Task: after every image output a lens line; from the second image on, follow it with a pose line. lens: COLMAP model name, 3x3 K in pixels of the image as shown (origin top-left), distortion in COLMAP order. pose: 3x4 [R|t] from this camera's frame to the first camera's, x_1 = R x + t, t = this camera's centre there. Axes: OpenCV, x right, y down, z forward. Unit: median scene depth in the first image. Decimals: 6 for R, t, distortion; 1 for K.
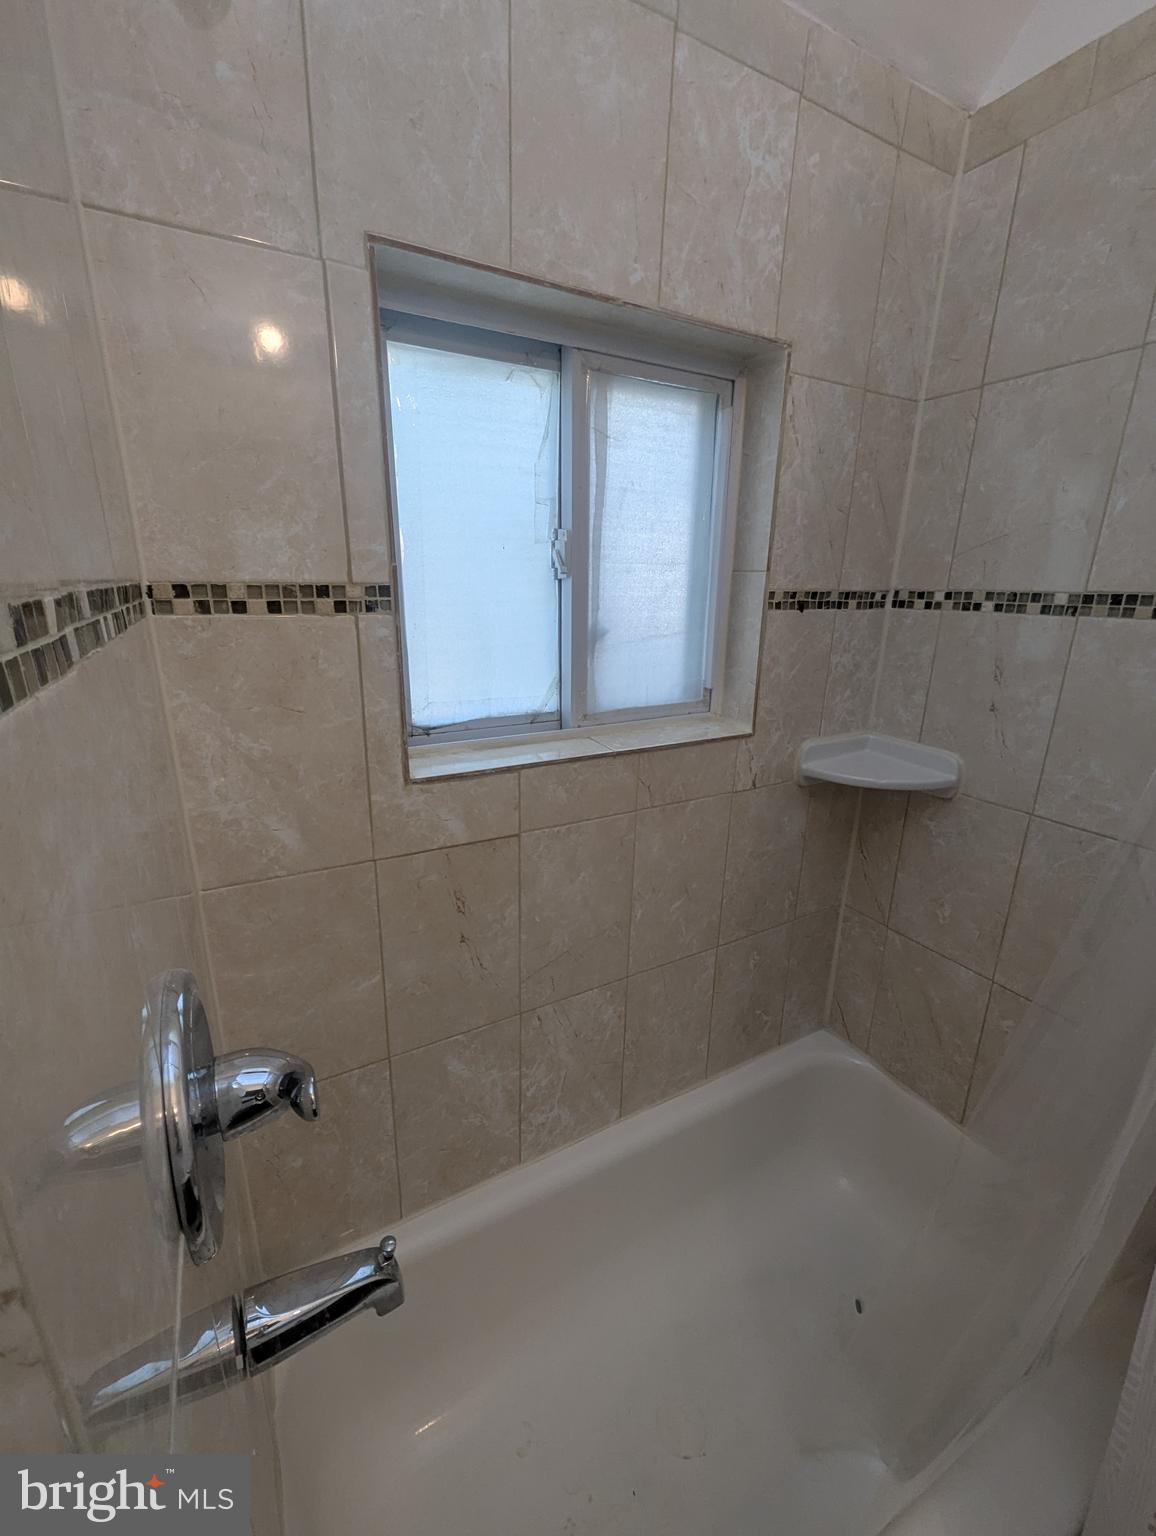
lens RADIAL K [[638.9, 0, 570.7], [0, 638.9, 770.7], [0, 0, 1]] dist [0.002089, -0.000105]
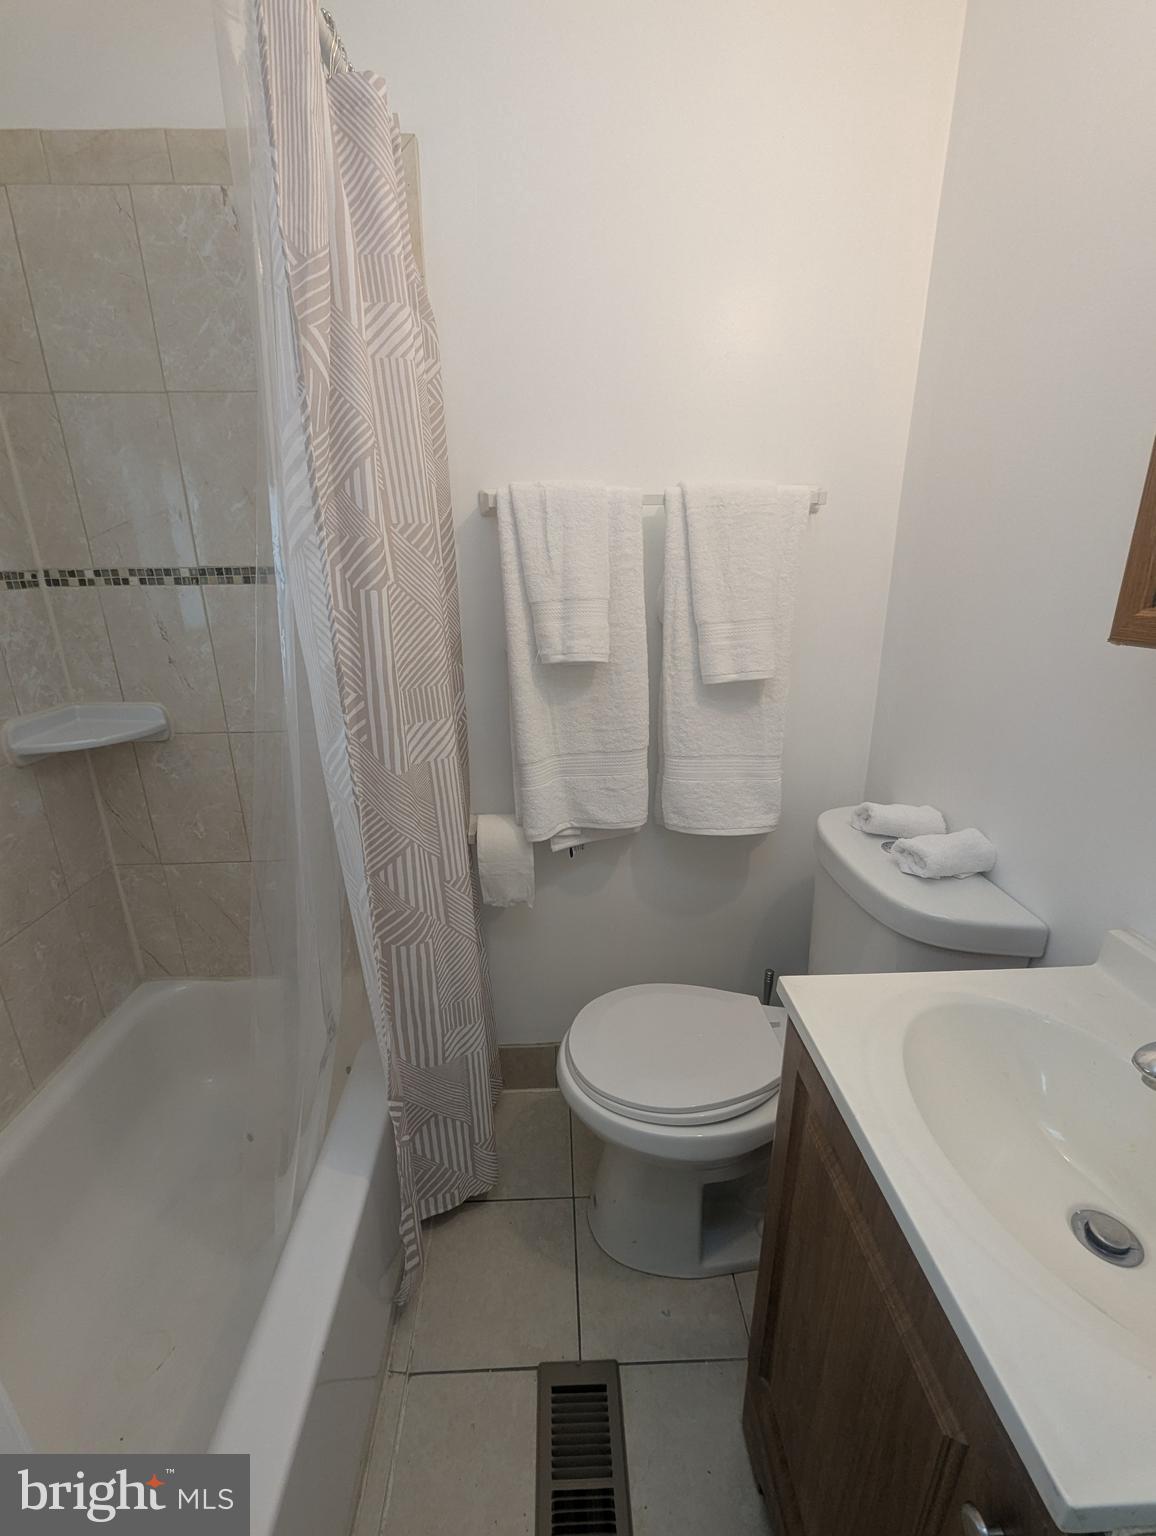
lens RADIAL K [[647.1, 0, 574.7], [0, 647.1, 771.5], [0, 0, 1]] dist [0.004926, 0.000280]
pose [[0.447682, -0.294887, 0.844170, -0.120924], [0.270763, 0.944442, 0.186322, 0.079699], [-0.852214, 0.145157, 0.502654, -0.273692]]
